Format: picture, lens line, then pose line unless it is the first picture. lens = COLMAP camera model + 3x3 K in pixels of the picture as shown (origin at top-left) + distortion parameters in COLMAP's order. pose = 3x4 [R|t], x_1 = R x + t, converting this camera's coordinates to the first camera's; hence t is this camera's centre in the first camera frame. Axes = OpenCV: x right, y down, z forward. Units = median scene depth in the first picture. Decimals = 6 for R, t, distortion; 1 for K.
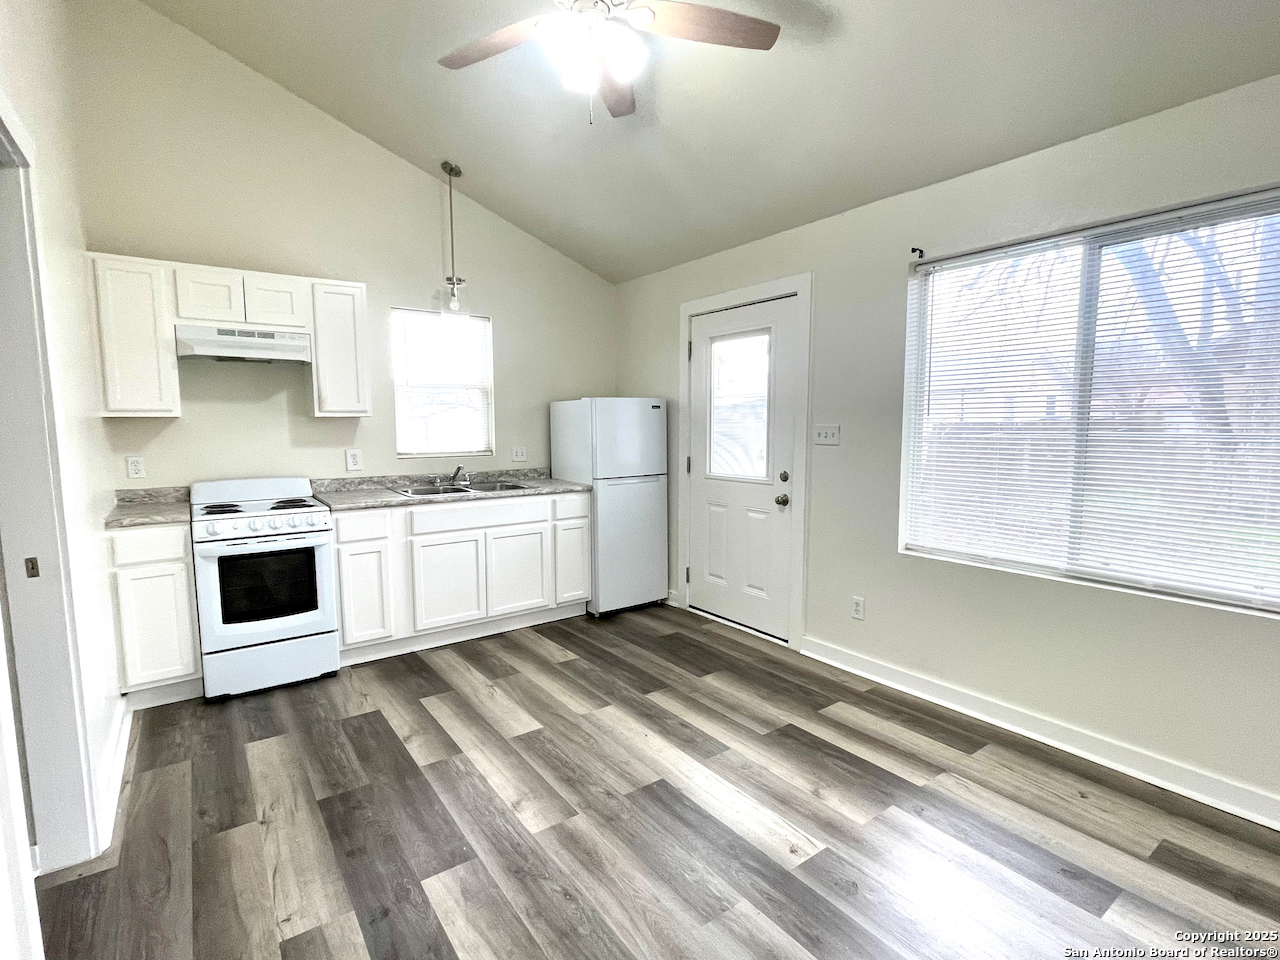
lens RADIAL K [[616.3, 0, 636.2], [0, 616.3, 481.7], [0, 0, 1]] dist [0.000678, -0.001537]
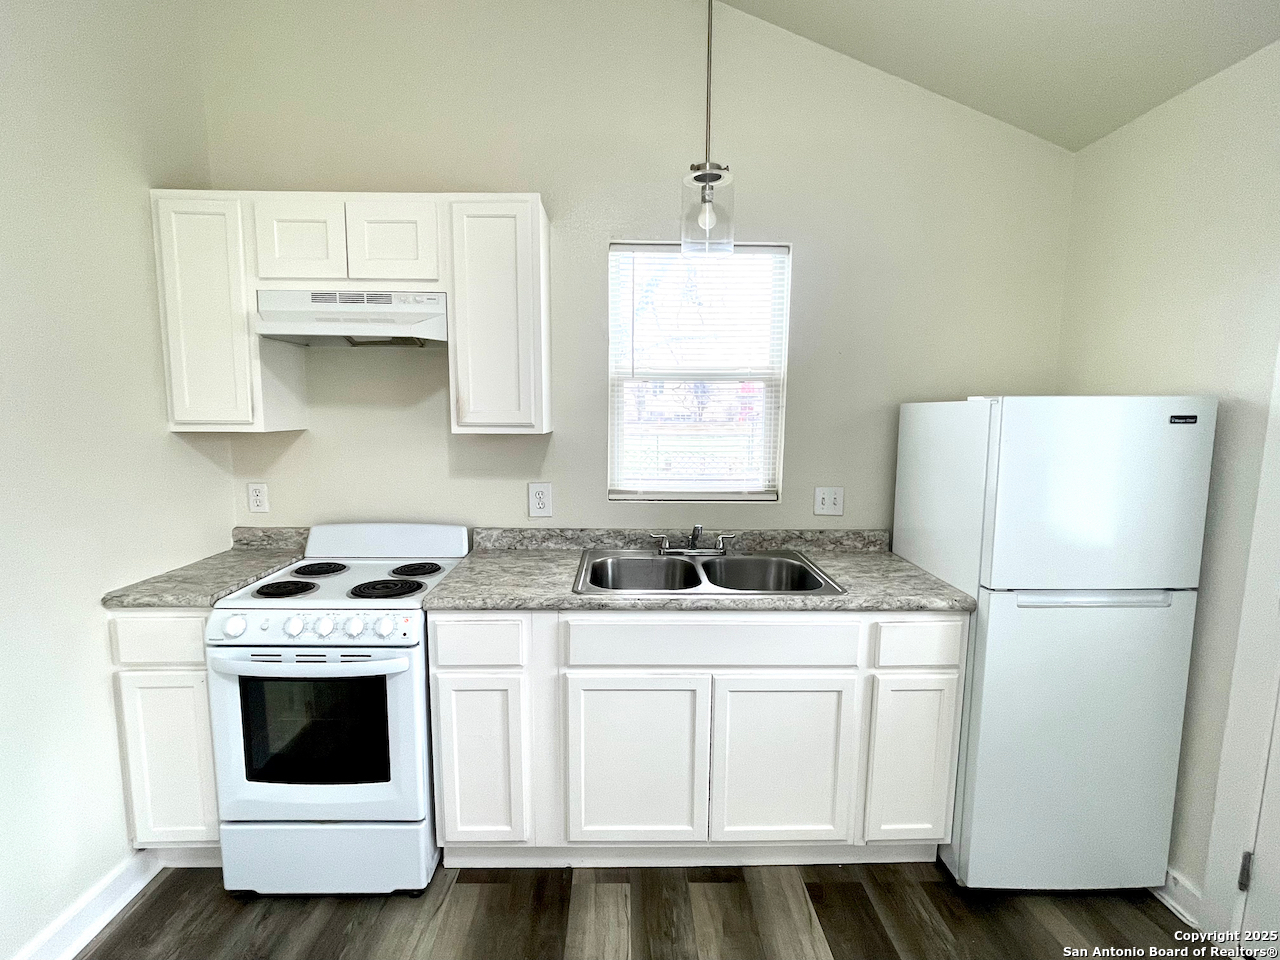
lens RADIAL K [[616.3, 0, 632.8], [0, 616.3, 487.2], [0, 0, 1]] dist [0.000678, -0.001537]
pose [[0.819592, 0.081184, -0.567167, -0.036139], [-0.067390, 0.996699, 0.045284, -0.092900], [0.568971, 0.001108, 0.822357, 0.616581]]
